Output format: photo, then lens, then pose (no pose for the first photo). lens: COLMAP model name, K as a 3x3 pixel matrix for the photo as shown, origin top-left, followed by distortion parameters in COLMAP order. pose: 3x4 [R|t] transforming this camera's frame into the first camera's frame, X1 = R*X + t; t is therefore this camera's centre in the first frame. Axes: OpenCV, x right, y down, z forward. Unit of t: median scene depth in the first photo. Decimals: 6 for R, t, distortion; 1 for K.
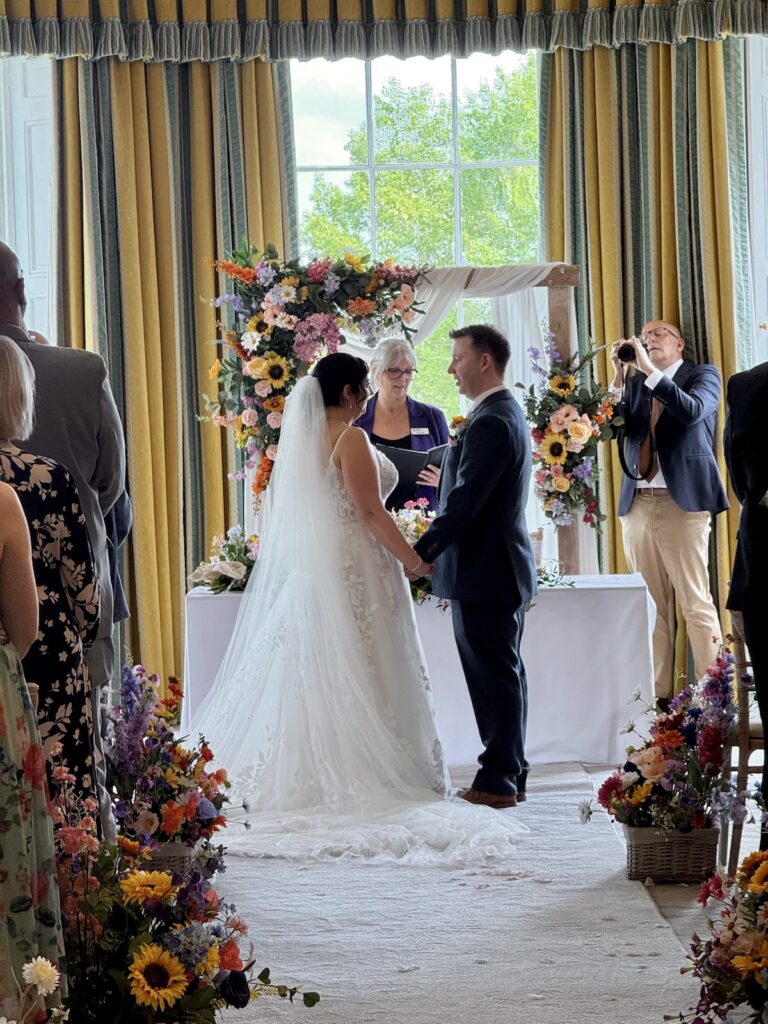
lens RADIAL K [[3936.4, 0, 385.6], [0, 3936.4, 512.9], [0, 0, 1]] dist [0.235027, 0.000000]
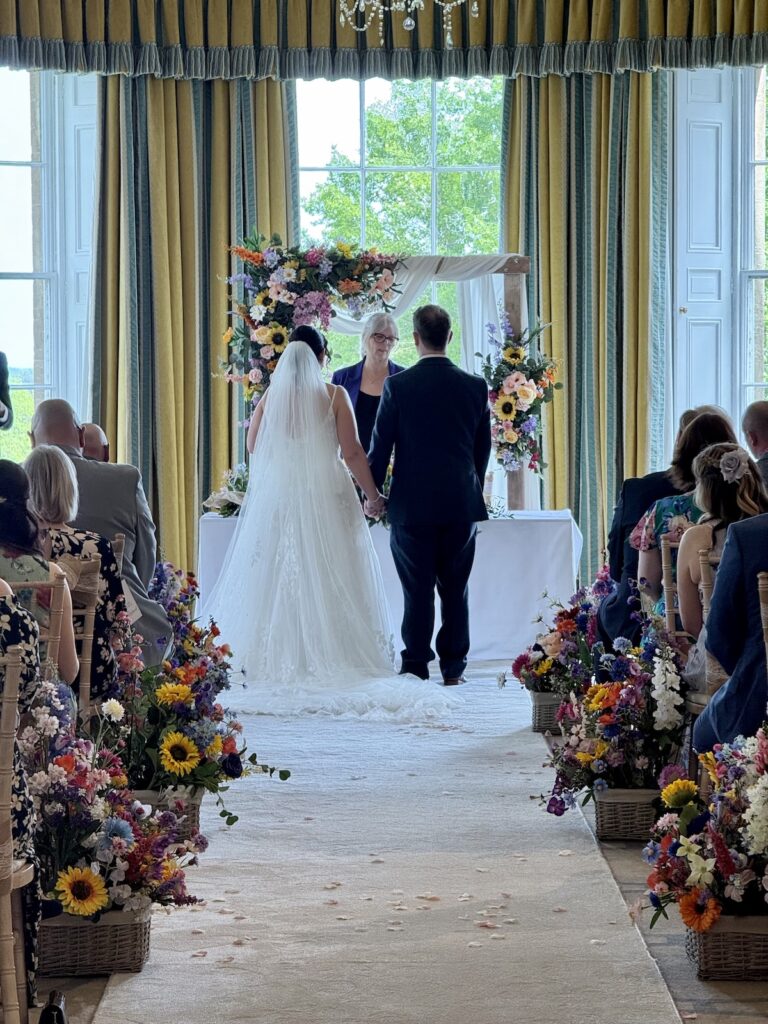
lens RADIAL K [[3936.4, 0, 326.9], [0, 3936.4, 534.8], [0, 0, 1]] dist [0.235027, 0.000000]
pose [[0.999578, 0.023600, -0.016914, 0.009183], [-0.023355, 0.999621, 0.014578, 0.006506], [0.017251, -0.014177, 0.999751, -0.214075]]
